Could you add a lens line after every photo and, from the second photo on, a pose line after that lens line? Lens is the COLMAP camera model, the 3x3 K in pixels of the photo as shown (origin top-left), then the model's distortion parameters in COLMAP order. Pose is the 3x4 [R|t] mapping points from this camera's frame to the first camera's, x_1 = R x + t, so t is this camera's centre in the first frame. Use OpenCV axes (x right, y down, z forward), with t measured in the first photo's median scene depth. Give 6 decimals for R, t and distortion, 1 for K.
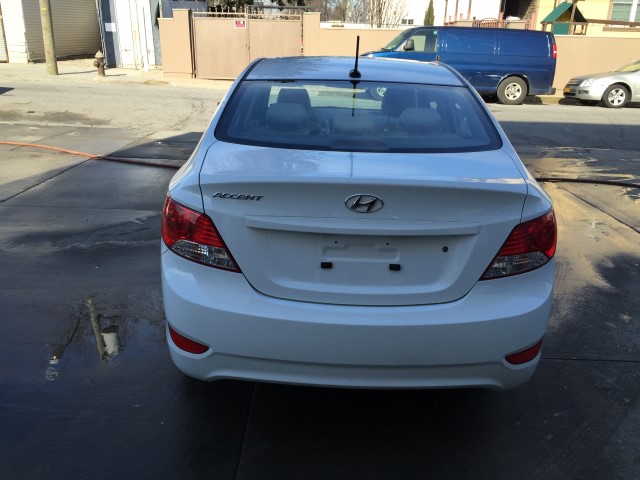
lens RADIAL K [[547.0, 0, 320.0], [0, 547.0, 240.0], [0, 0, 1]] dist [0.084874, -0.118823]
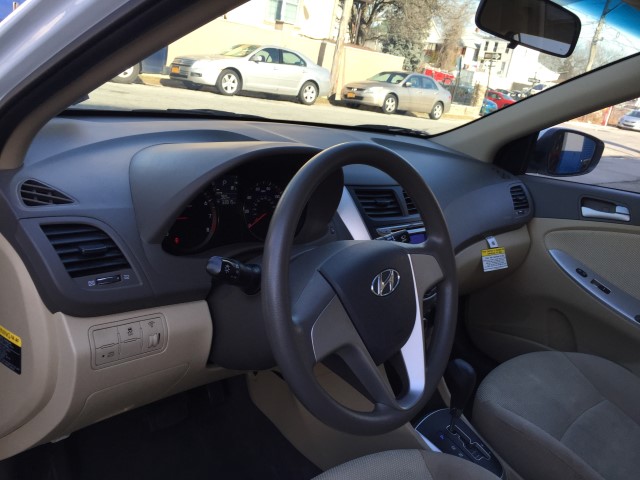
lens RADIAL K [[547.0, 0, 320.0], [0, 547.0, 240.0], [0, 0, 1]] dist [0.084874, -0.118823]
pose [[0.688027, -0.136103, 0.712808, -0.046693], [0.100687, 0.990658, 0.091968, -0.072411], [-0.718666, 0.008494, 0.695304, 0.270377]]
